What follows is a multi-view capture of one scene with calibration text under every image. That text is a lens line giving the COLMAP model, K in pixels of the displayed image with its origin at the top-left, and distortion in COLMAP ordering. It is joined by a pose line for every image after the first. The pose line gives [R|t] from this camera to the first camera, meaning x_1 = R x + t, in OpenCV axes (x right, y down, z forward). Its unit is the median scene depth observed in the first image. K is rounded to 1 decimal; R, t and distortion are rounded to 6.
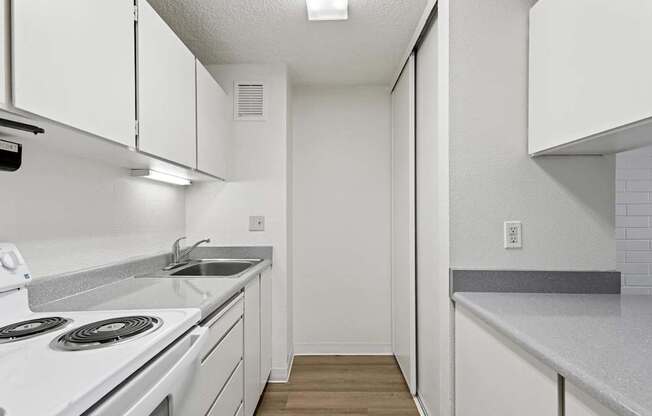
lens RADIAL K [[300.6, 0, 326.5], [0, 300.6, 213.4], [0, 0, 1]] dist [0.015316, -0.000733]
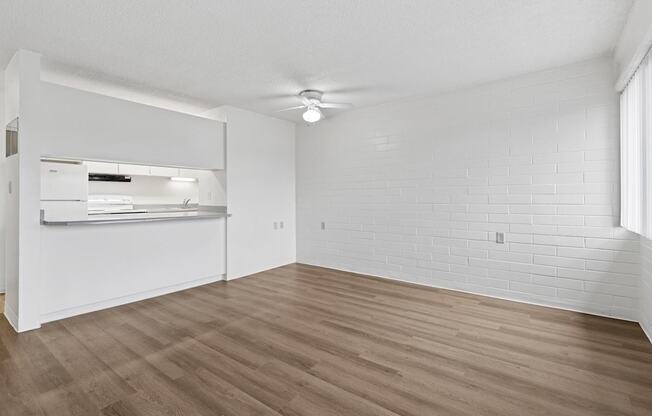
lens RADIAL K [[300.6, 0, 325.9], [0, 300.6, 202.3], [0, 0, 1]] dist [0.015316, -0.000733]
pose [[0.798809, 0.003284, -0.601576, 3.605463], [0.010071, 0.999772, 0.018831, 0.101989], [0.601501, -0.021101, 0.798593, -0.860220]]
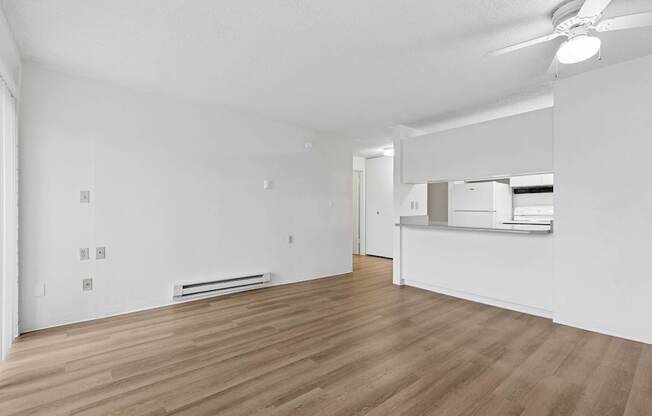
lens RADIAL K [[300.6, 0, 337.0], [0, 300.6, 208.1], [0, 0, 1]] dist [0.015316, -0.000733]
pose [[-0.746712, -0.005687, -0.665123, 3.674284], [0.002346, 0.999935, -0.011183, 0.118446], [0.665143, -0.009911, -0.746650, 1.621185]]
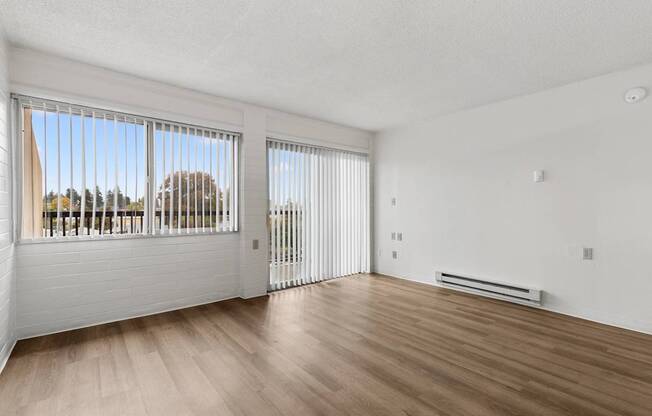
lens RADIAL K [[300.6, 0, 325.1], [0, 300.6, 208.1], [0, 0, 1]] dist [0.015316, -0.000733]
pose [[-0.631536, 0.005262, 0.775329, 1.300251], [-0.003246, 0.999950, -0.009430, 0.121459], [-0.775340, -0.008472, -0.631488, 1.675243]]
